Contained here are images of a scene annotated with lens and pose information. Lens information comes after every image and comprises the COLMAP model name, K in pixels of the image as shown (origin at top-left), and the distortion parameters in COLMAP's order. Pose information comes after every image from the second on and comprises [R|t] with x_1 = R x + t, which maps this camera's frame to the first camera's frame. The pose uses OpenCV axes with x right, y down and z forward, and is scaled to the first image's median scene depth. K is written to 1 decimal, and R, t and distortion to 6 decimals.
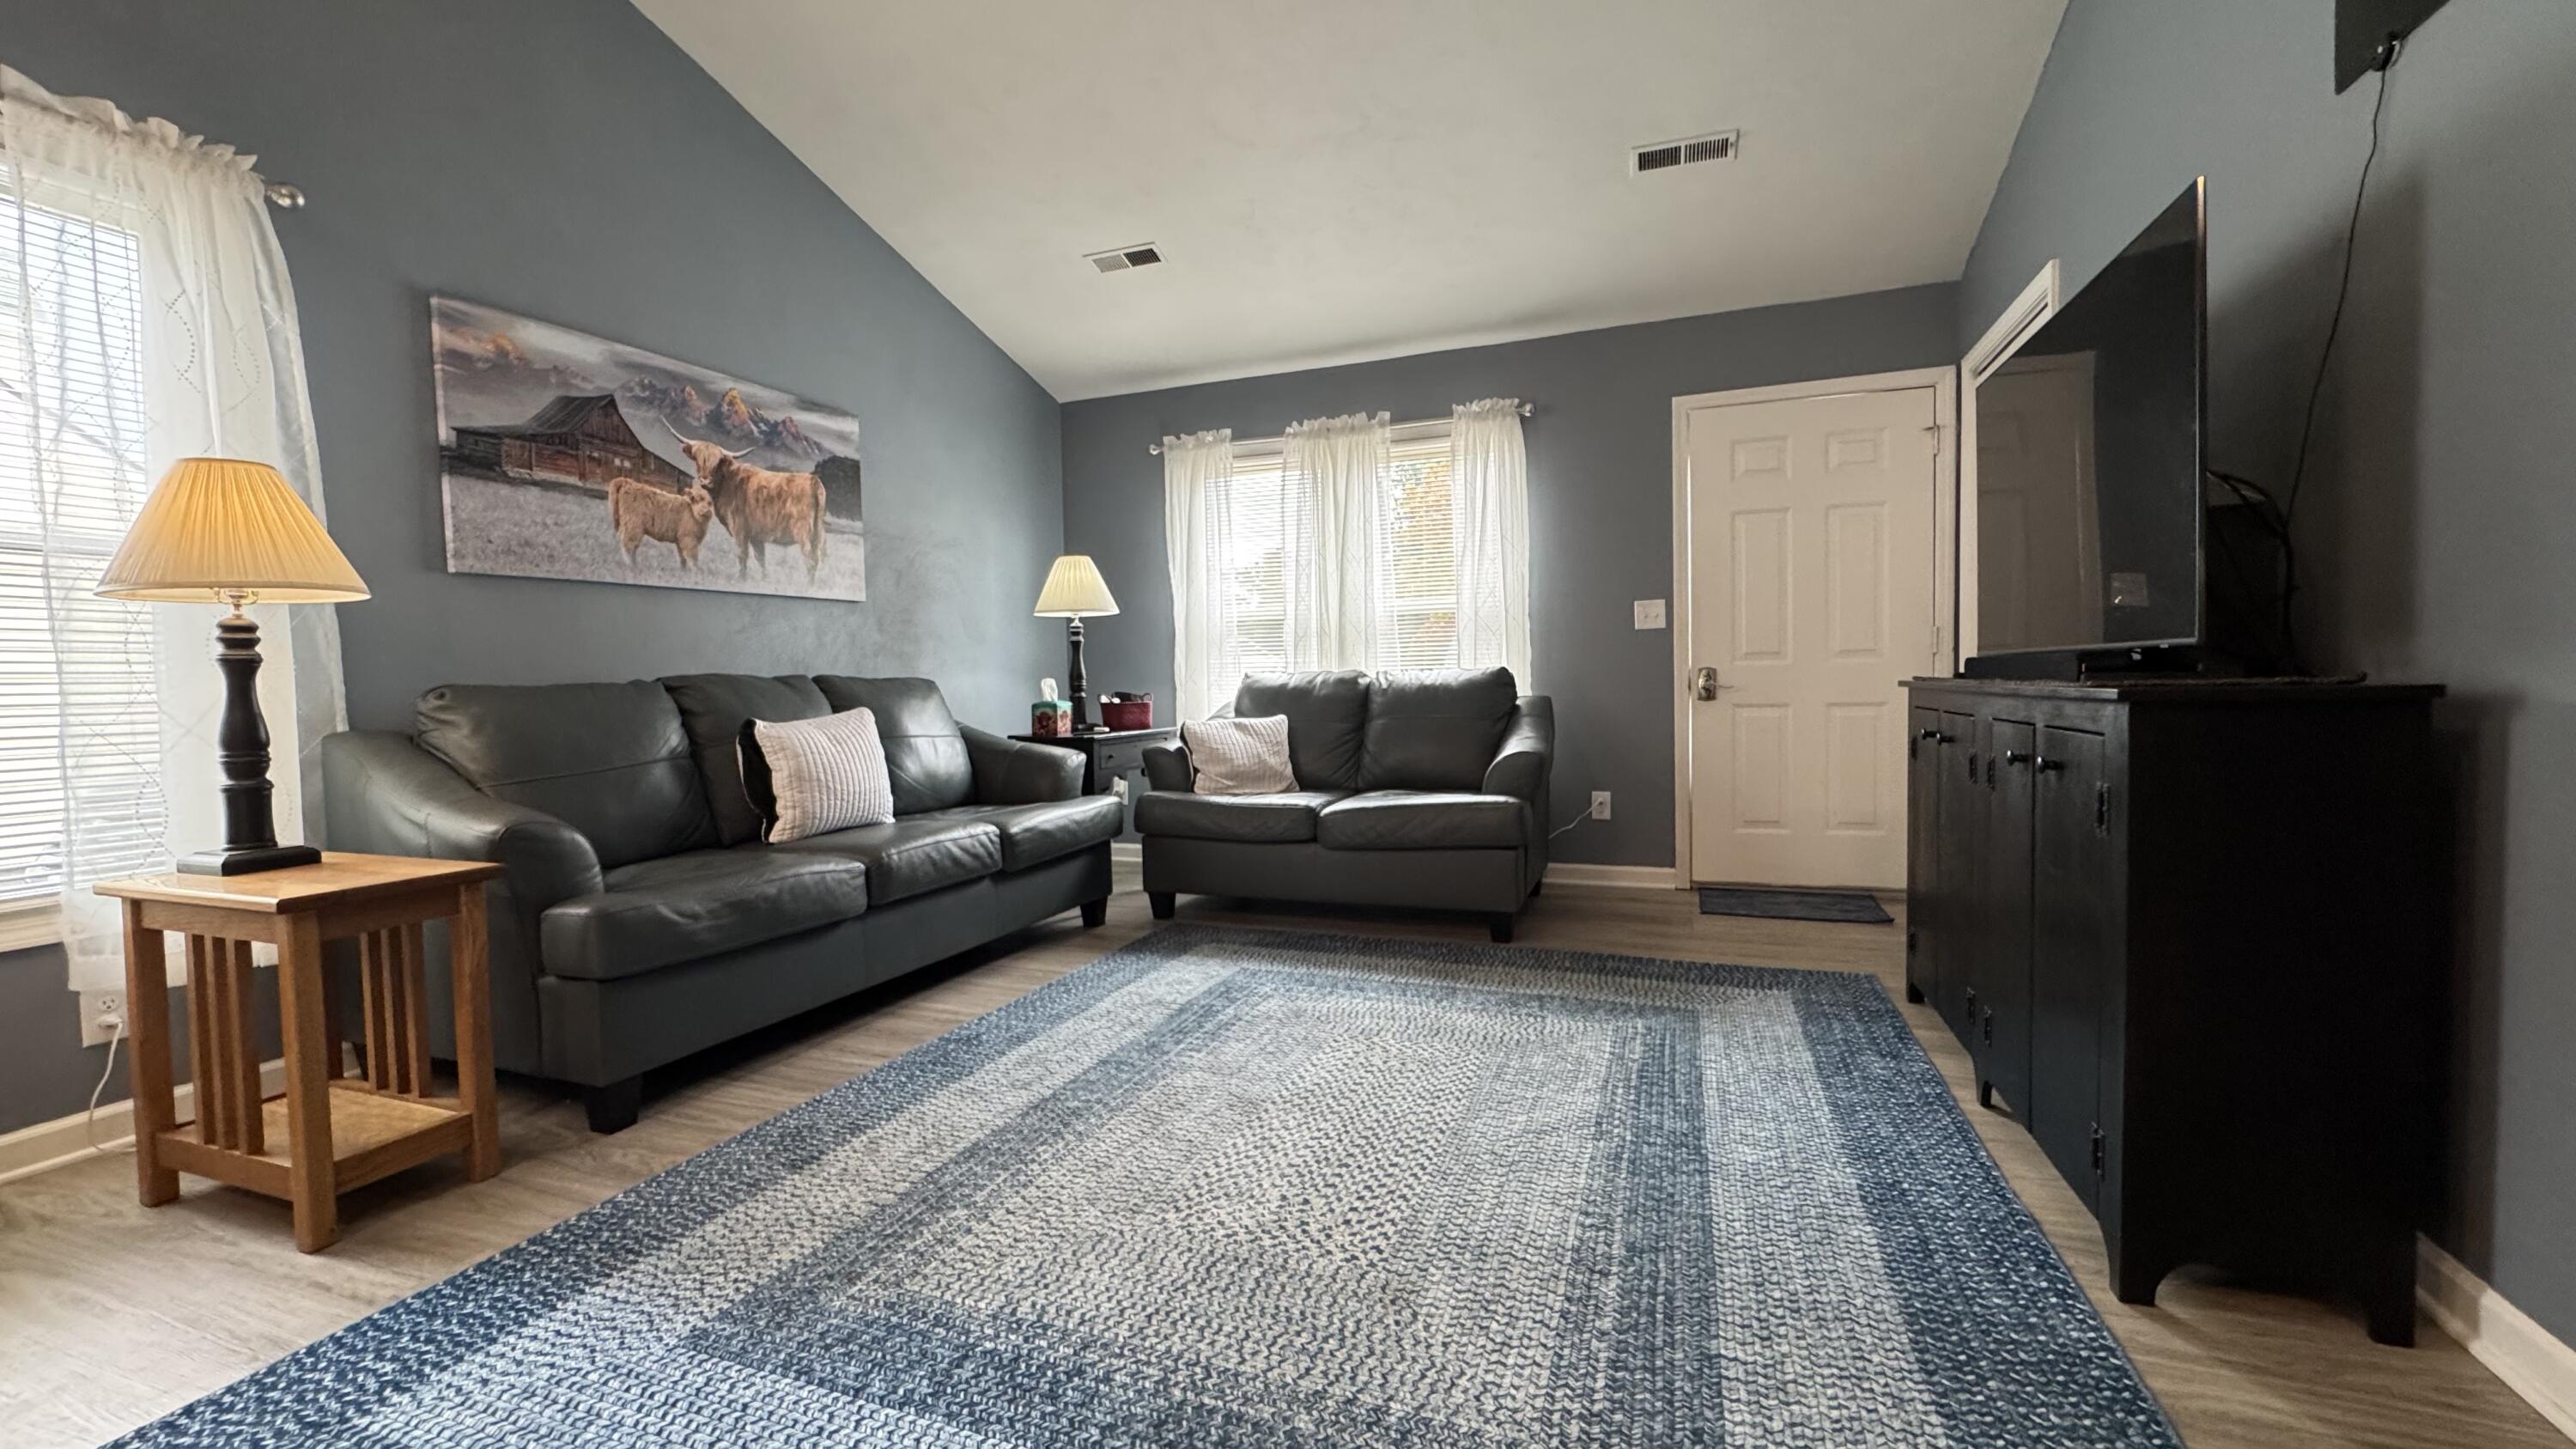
lens RADIAL K [[1033.3, 0, 1294.0], [0, 1033.3, 724.7], [0, 0, 1]] dist [-0.003886, 0.000496]
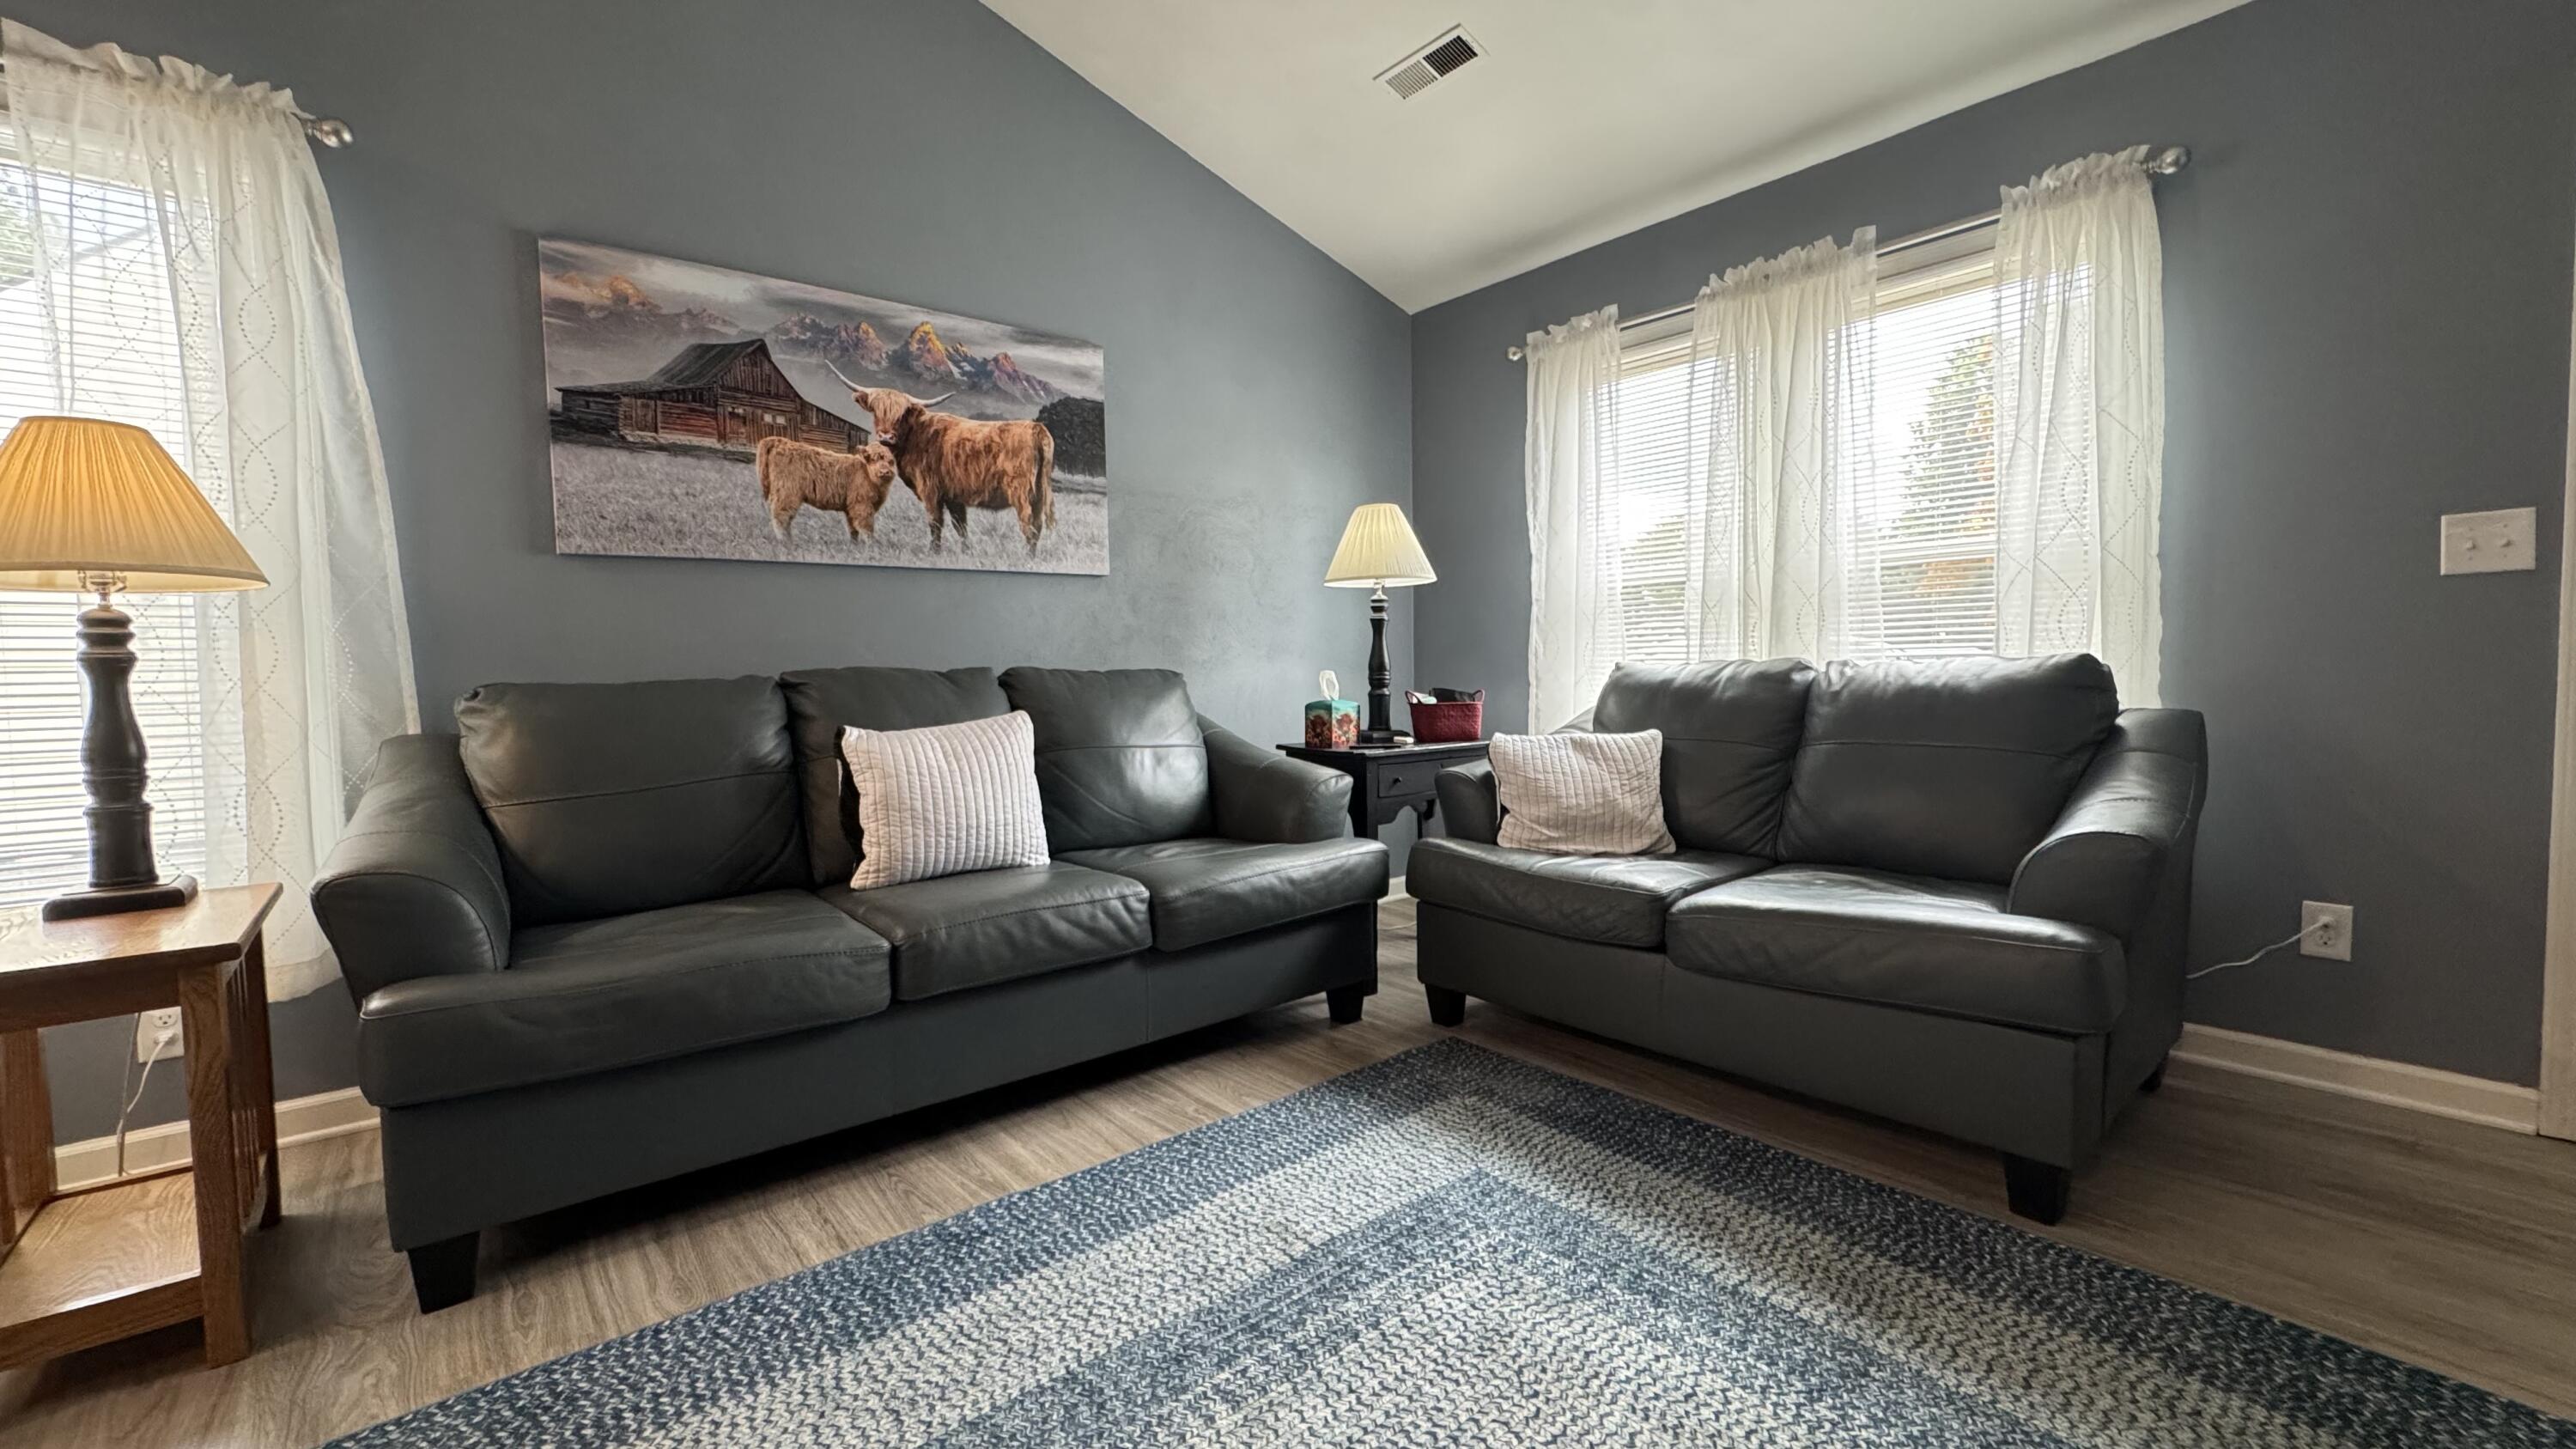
lens RADIAL K [[1033.3, 0, 1286.3], [0, 1033.3, 723.4], [0, 0, 1]] dist [-0.003886, 0.000496]
pose [[0.872375, 0.031376, -0.487829, 0.131314], [-0.022615, 0.999460, 0.023842, -0.030382], [0.488314, -0.009766, 0.872613, 0.429288]]
